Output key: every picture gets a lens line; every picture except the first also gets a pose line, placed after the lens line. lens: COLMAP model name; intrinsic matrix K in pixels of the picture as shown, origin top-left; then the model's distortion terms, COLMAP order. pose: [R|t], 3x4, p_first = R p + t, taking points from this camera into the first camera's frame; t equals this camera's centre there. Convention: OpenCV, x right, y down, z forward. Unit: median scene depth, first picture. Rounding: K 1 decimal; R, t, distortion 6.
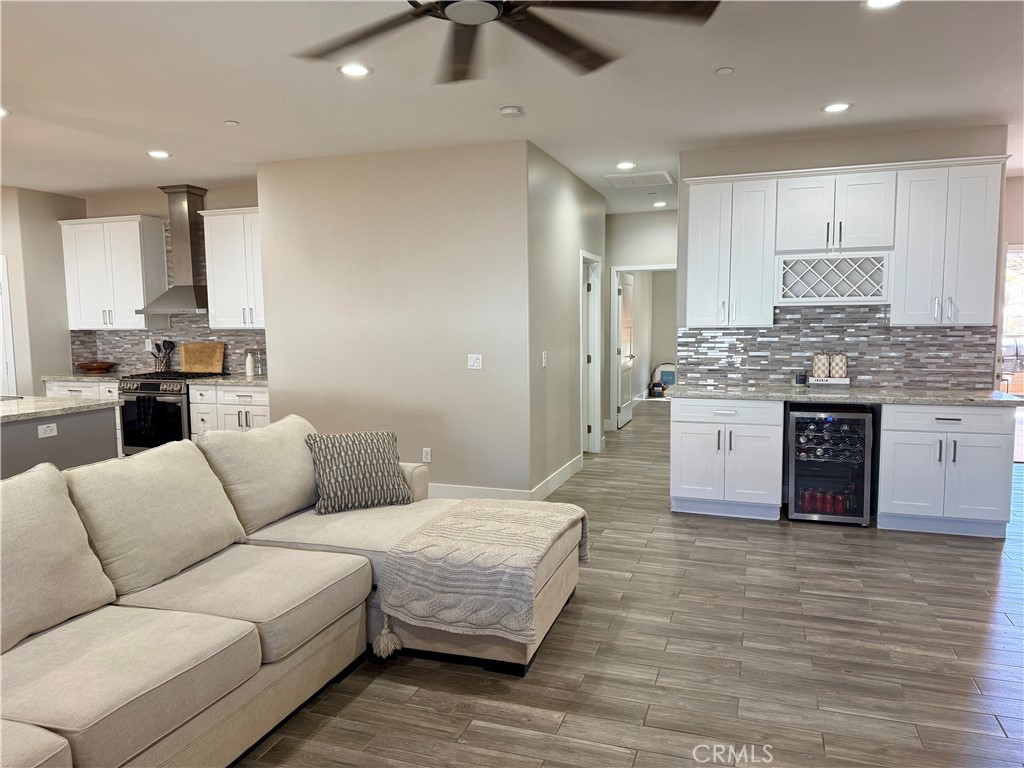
lens RADIAL K [[721.8, 0, 512.0], [0, 721.8, 384.0], [0, 0, 1]] dist [0.035005, -0.038055]
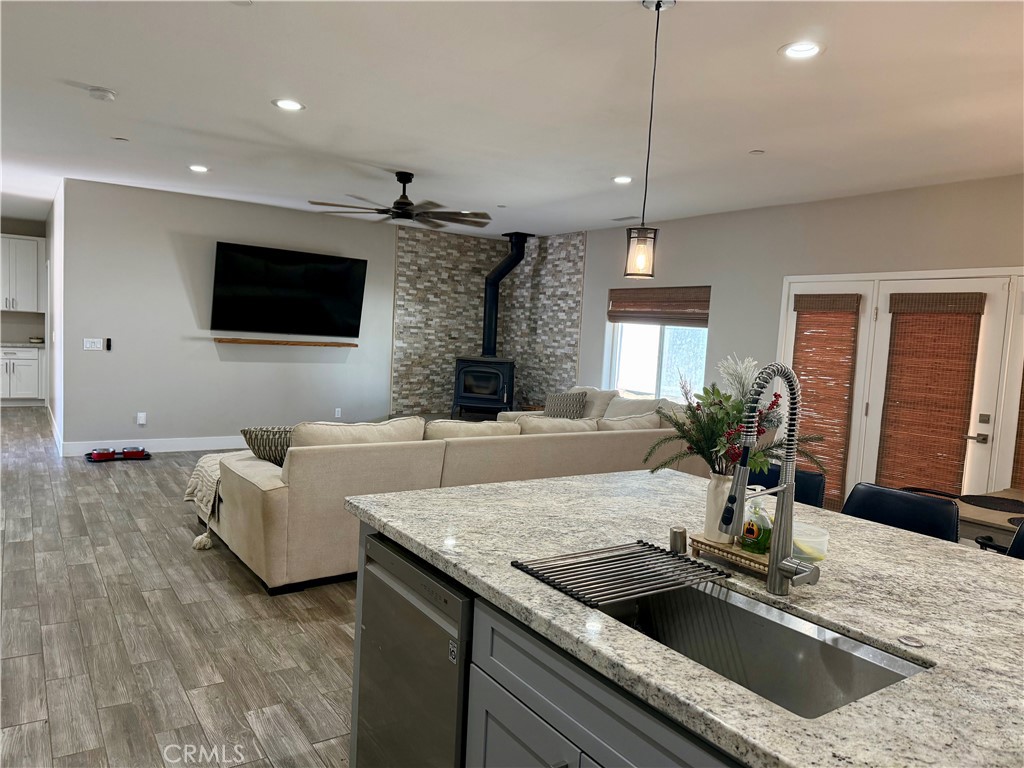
lens RADIAL K [[716.1, 0, 511.8], [0, 716.1, 389.9], [0, 0, 1]] dist [0.045735, -0.044511]
pose [[-0.801321, -0.081752, 0.592623, -0.670372], [0.007249, 0.989219, 0.146264, -0.086585], [-0.598191, 0.121501, -0.792089, 0.972430]]
